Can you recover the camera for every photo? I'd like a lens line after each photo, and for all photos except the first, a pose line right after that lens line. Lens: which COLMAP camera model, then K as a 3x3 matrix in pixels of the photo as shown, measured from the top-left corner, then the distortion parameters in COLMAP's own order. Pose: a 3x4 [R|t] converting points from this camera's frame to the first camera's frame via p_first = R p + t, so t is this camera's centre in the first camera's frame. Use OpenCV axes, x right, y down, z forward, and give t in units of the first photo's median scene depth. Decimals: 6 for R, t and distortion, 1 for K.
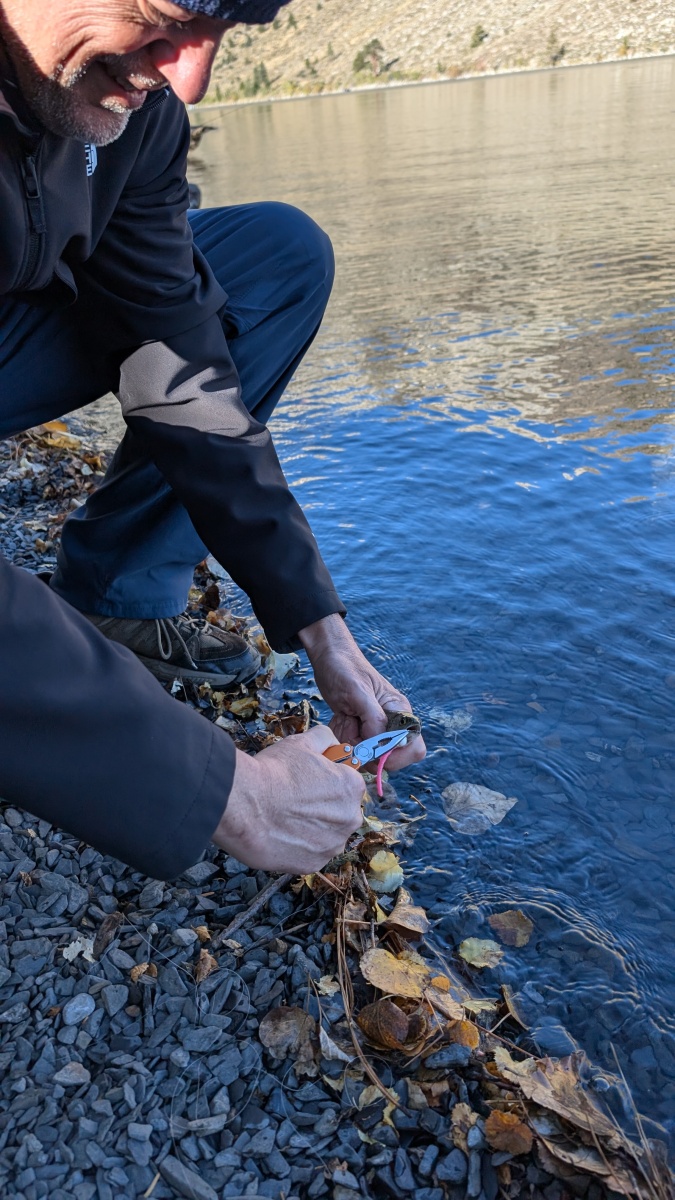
lens RADIAL K [[868.5, 0, 357.6], [0, 868.5, 583.2], [0, 0, 1]] dist [0.053024, -0.088506]
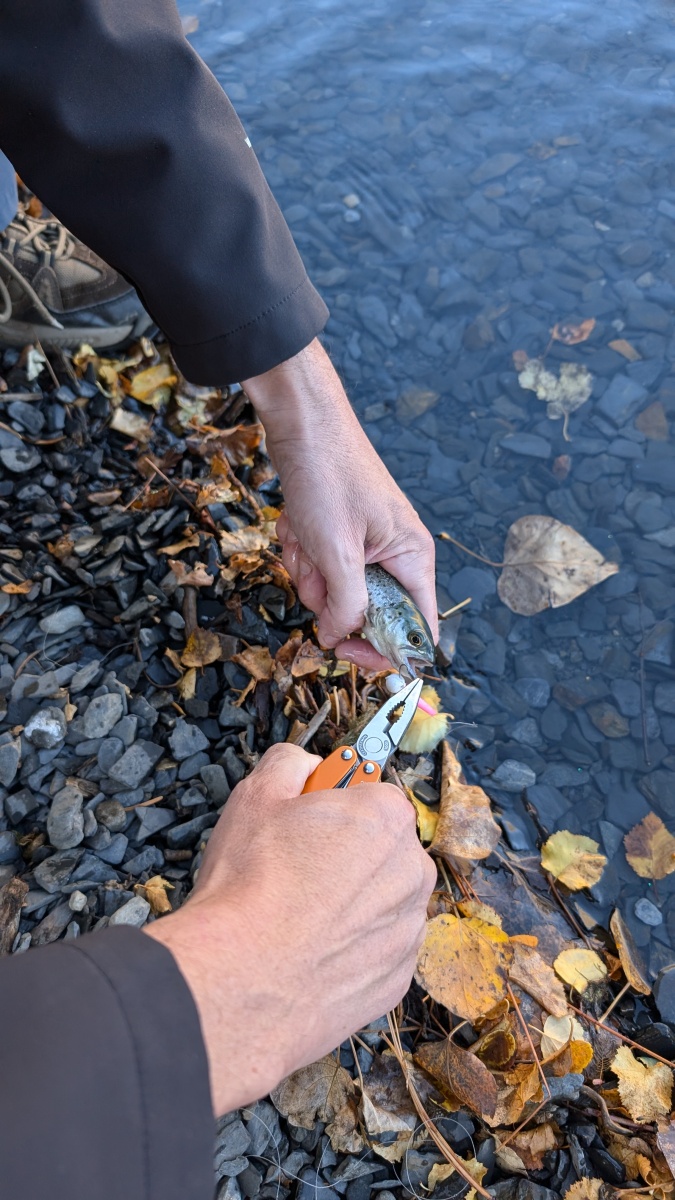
lens RADIAL K [[884.7, 0, 346.1], [0, 884.7, 549.7], [0, 0, 1]] dist [0.038344, -0.040962]
pose [[0.996014, -0.083410, 0.031620, -0.036312], [0.048638, 0.804962, 0.591329, -0.188868], [-0.074775, -0.587434, 0.805810, 0.605219]]
